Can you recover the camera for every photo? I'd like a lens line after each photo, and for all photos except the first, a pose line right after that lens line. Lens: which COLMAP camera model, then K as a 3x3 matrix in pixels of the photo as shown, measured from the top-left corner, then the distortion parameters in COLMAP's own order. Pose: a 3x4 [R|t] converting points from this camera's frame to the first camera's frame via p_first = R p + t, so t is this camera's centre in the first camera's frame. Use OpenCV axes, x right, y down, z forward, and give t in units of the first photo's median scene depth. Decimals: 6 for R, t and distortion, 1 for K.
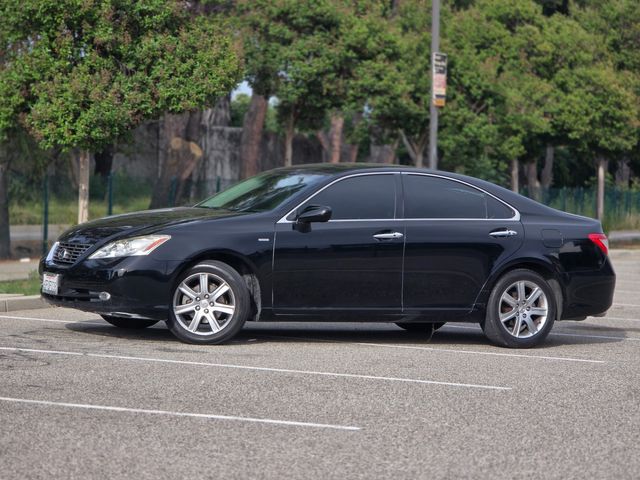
lens RADIAL K [[2138.6, 0, 326.4], [0, 2138.6, 254.8], [0, 0, 1]] dist [0.265149, 0.000000]
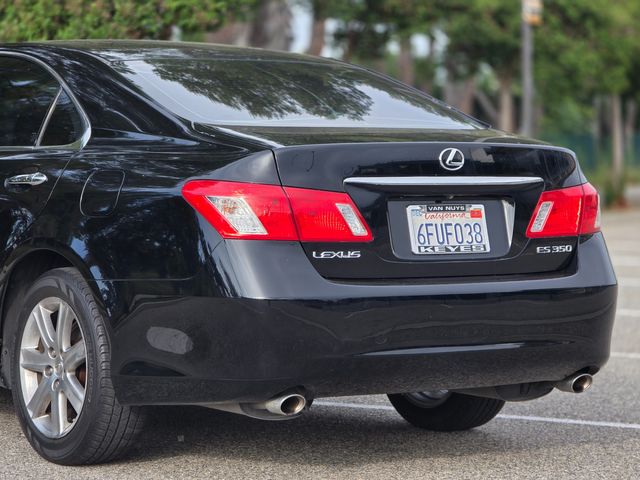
lens RADIAL K [[2138.6, 0, 323.6], [0, 2138.6, 243.6], [0, 0, 1]] dist [0.265149, 0.000000]
pose [[0.999028, -0.026103, -0.035517, 0.001703], [0.026529, 0.999581, 0.011584, 0.000995], [0.035200, -0.012515, 0.999302, 0.252801]]
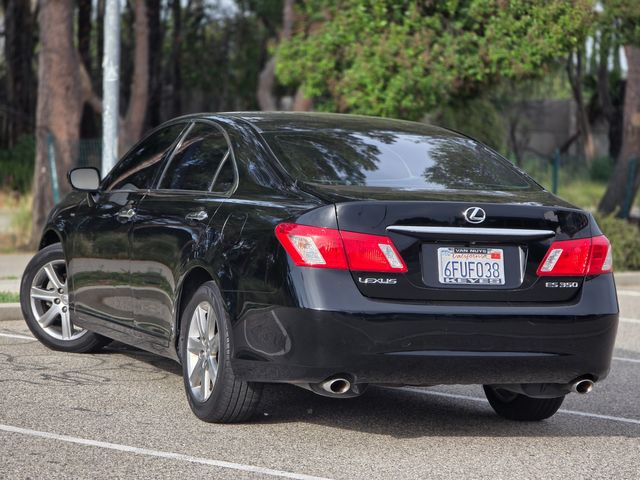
lens RADIAL K [[2138.6, 0, 321.6], [0, 2138.6, 241.8], [0, 0, 1]] dist [0.265149, 0.000000]
pose [[0.962407, 0.017791, -0.271027, 0.092779], [-0.017280, 0.999842, 0.004271, -0.003050], [0.271060, 0.000573, 0.962562, 0.149826]]
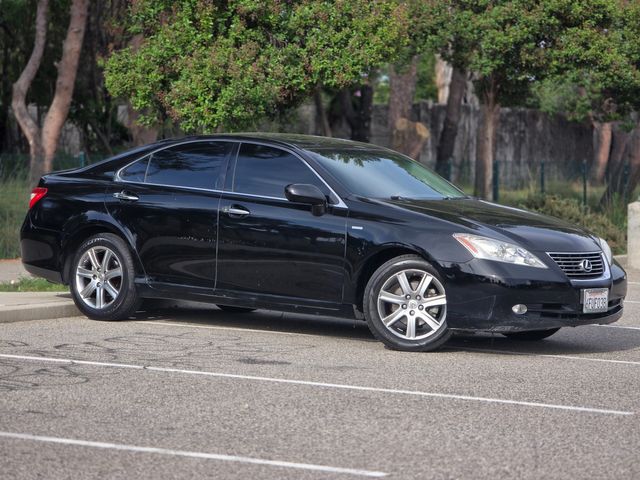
lens RADIAL K [[2138.6, 0, 314.8], [0, 2138.6, 234.7], [0, 0, 1]] dist [0.265149, 0.000000]
pose [[0.989403, -0.008147, -0.144968, 0.053187], [0.007900, 0.999966, -0.002284, -0.002634], [0.144982, 0.001114, 0.989434, 0.109924]]
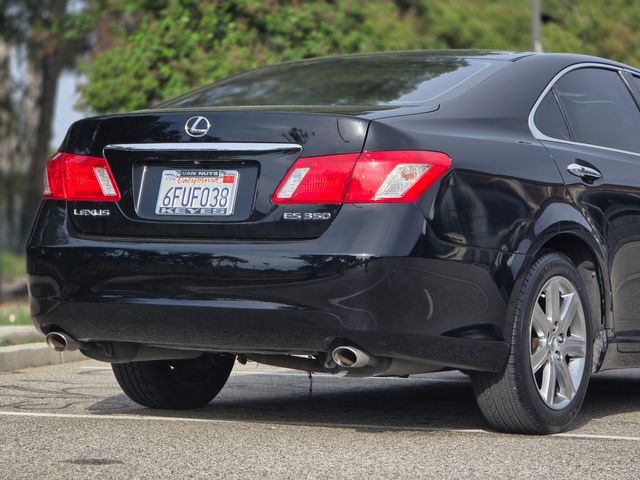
lens RADIAL K [[2138.6, 0, 318.1], [0, 2138.6, 241.5], [0, 0, 1]] dist [0.265149, 0.000000]
pose [[0.993026, -0.020431, 0.116116, -0.171653], [0.024703, 0.999065, -0.035470, 0.015604], [-0.115283, 0.038091, 0.992602, 0.209565]]
